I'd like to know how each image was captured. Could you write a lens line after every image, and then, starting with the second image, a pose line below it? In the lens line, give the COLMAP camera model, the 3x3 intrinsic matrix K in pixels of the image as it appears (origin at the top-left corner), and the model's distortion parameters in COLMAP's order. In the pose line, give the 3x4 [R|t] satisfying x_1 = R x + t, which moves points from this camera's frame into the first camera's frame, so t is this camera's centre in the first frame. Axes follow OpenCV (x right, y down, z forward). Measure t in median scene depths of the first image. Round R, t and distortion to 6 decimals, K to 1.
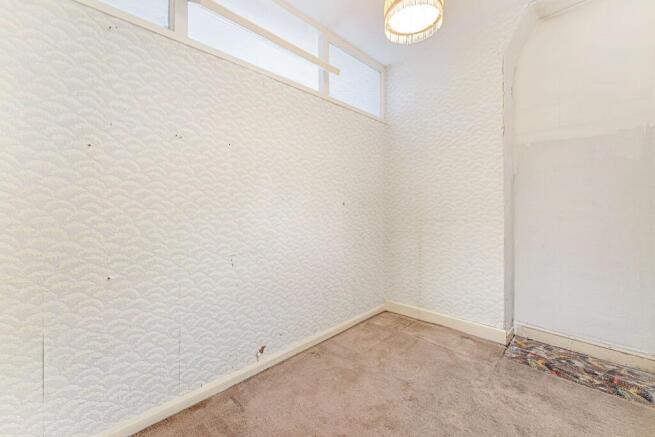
lens RADIAL K [[270.7, 0, 327.9], [0, 270.7, 212.3], [0, 0, 1]] dist [0.001969, 0.000723]
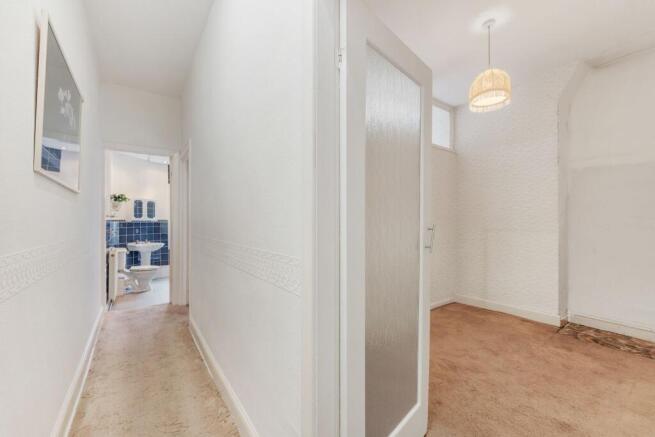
lens RADIAL K [[270.7, 0, 325.6], [0, 270.7, 223.5], [0, 0, 1]] dist [0.001969, 0.000723]
pose [[0.987431, 0.003874, -0.158001, -0.252356], [-0.004636, 0.999979, -0.004449, 0.009942], [0.157981, 0.005126, 0.987429, -0.473270]]
